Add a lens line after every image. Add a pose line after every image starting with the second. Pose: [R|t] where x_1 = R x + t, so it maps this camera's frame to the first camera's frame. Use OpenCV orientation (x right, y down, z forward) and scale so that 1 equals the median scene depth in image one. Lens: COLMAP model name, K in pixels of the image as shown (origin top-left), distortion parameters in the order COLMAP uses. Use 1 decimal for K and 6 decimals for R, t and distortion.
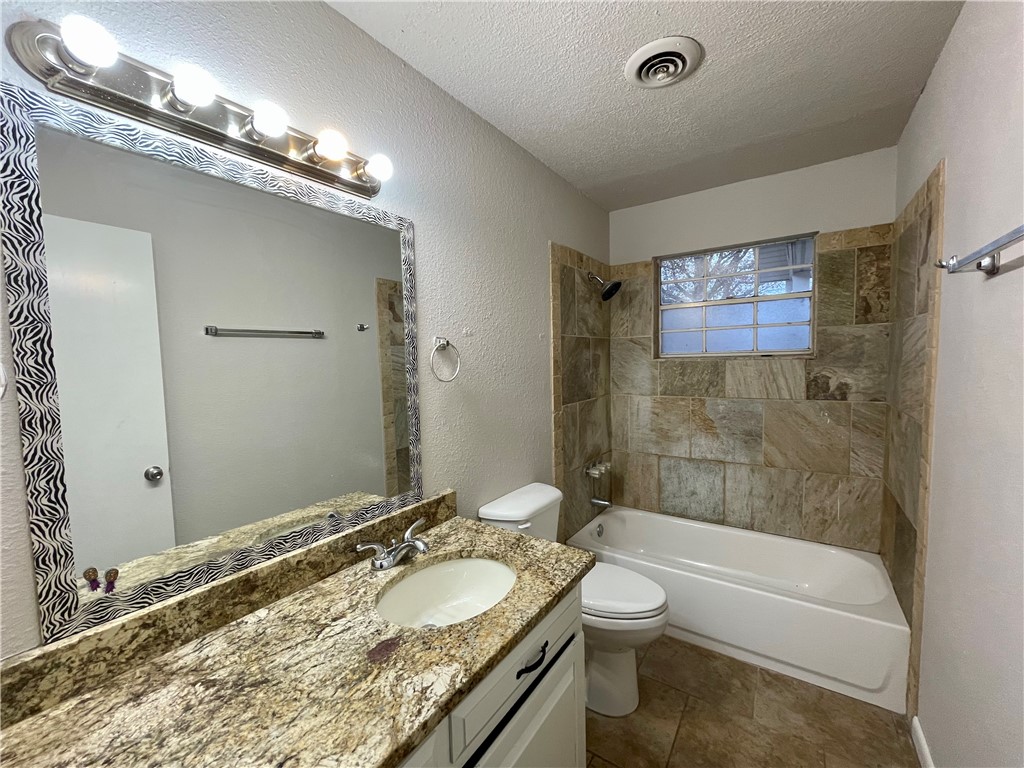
lens RADIAL K [[412.1, 0, 514.1], [0, 412.1, 386.2], [0, 0, 1]] dist [-0.002229, -0.000850]
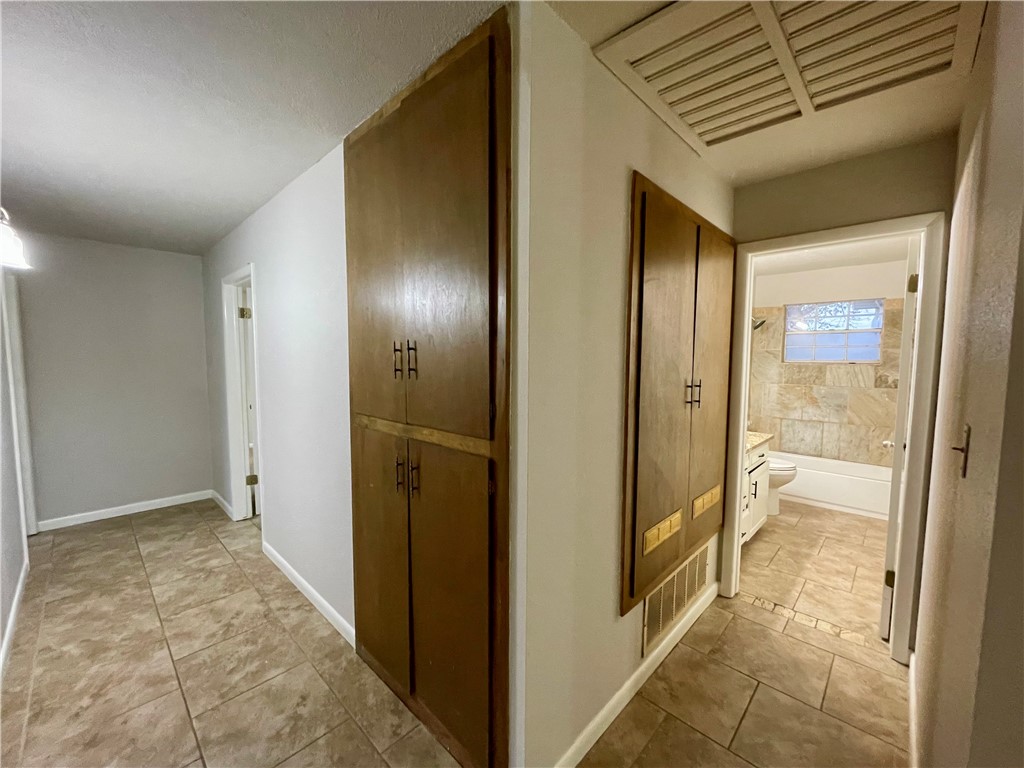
lens RADIAL K [[412.1, 0, 514.1], [0, 412.1, 386.2], [0, 0, 1]] dist [-0.002229, -0.000850]
pose [[0.986611, 0.043349, -0.157227, -0.542055], [-0.042092, 0.999050, 0.011321, 0.066595], [0.157568, -0.004551, 0.987498, -0.980410]]
